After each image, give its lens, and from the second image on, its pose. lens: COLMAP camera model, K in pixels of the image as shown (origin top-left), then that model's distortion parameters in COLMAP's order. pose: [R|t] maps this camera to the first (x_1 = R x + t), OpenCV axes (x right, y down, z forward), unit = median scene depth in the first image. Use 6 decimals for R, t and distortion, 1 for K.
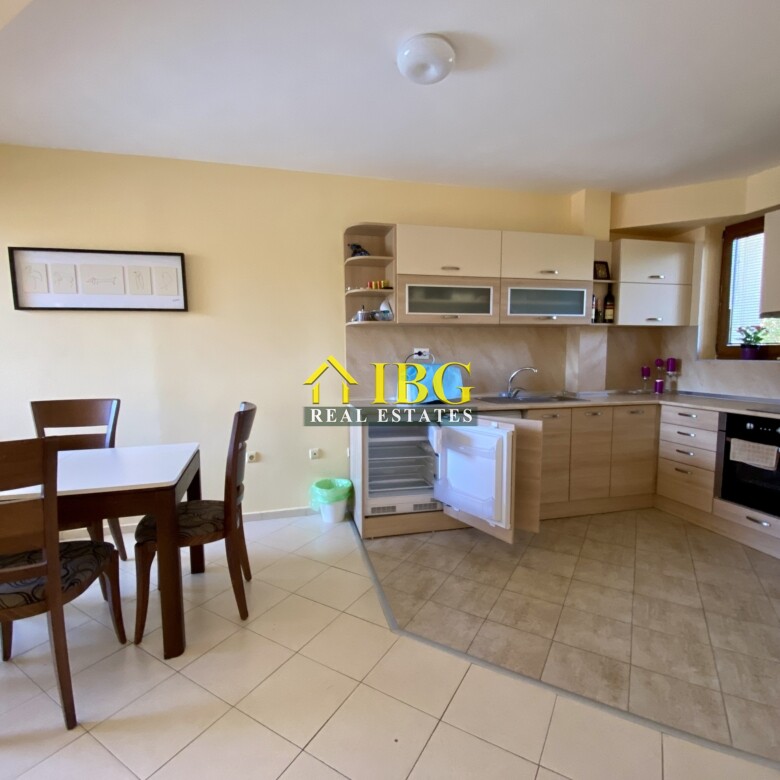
lens RADIAL K [[420.7, 0, 385.6], [0, 420.7, 396.5], [0, 0, 1]] dist [0.037065, -0.034717]
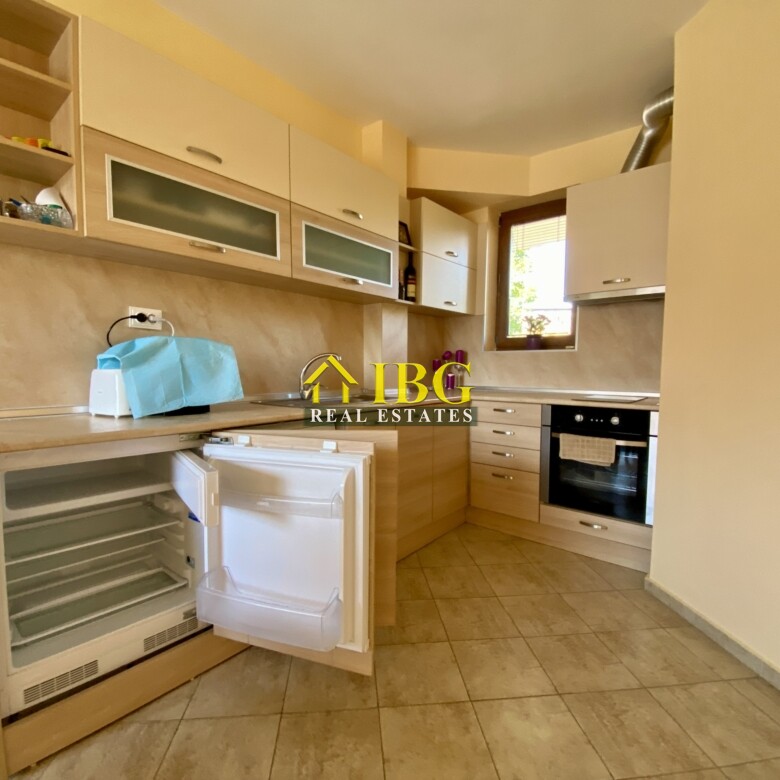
lens RADIAL K [[420.7, 0, 385.6], [0, 420.7, 396.5], [0, 0, 1]] dist [0.037065, -0.034717]
pose [[0.806446, -0.031514, 0.590468, 0.013793], [0.046466, 0.998868, -0.010151, 0.012651], [-0.589480, 0.035623, 0.806997, 0.439887]]
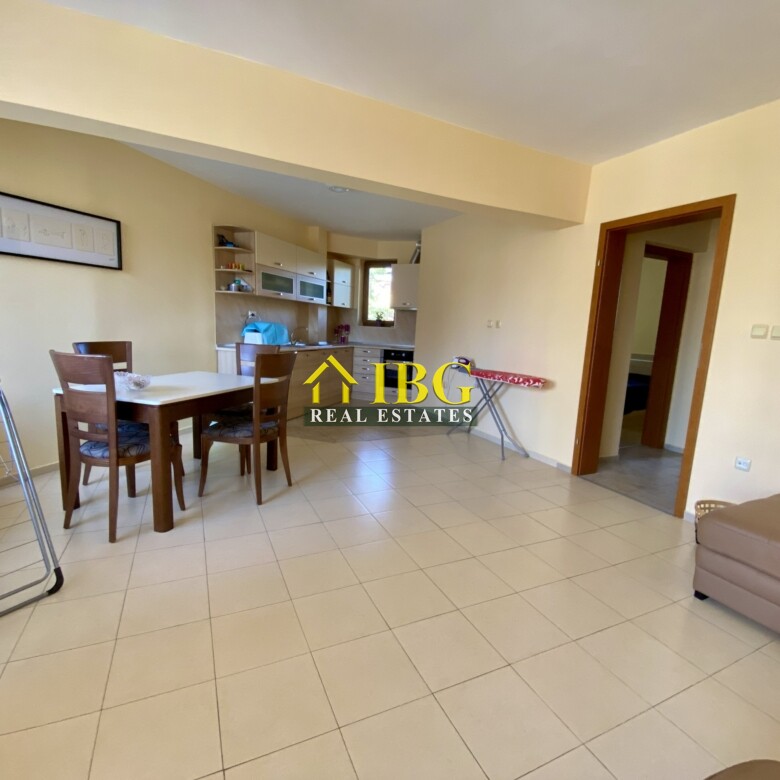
lens RADIAL K [[420.7, 0, 385.6], [0, 420.7, 396.5], [0, 0, 1]] dist [0.037065, -0.034717]
pose [[0.561837, -0.102527, 0.820870, -0.999215], [0.028090, 0.994082, 0.104936, 0.047437], [-0.826771, -0.035899, 0.561392, -0.288700]]
